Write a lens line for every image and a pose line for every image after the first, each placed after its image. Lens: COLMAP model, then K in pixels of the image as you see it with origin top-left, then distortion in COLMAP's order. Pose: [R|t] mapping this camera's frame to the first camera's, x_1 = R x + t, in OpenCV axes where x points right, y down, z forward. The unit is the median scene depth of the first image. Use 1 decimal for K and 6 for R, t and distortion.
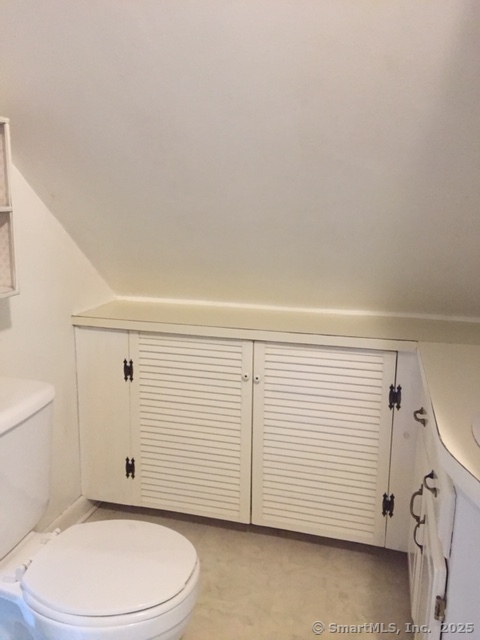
lens RADIAL K [[551.0, 0, 240.6], [0, 551.0, 319.8], [0, 0, 1]] dist [0.054943, -0.025947]
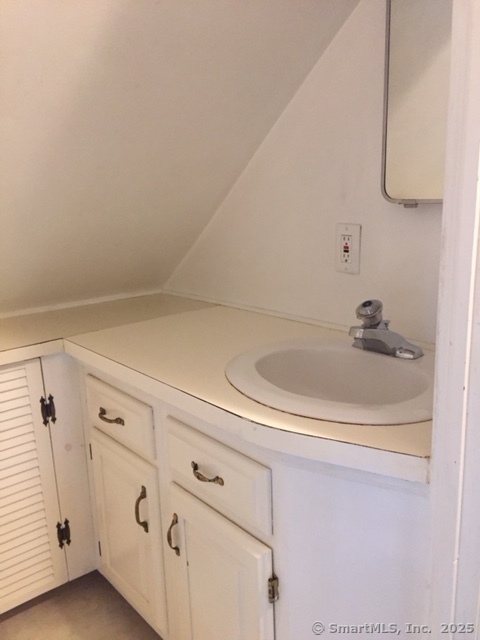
lens RADIAL K [[551.0, 0, 239.5], [0, 551.0, 319.3], [0, 0, 1]] dist [0.054943, -0.025947]
pose [[0.566912, -0.231889, 0.790467, -0.191575], [0.212793, 0.968219, 0.131421, -0.043002], [-0.795820, 0.093702, 0.598239, 0.249545]]
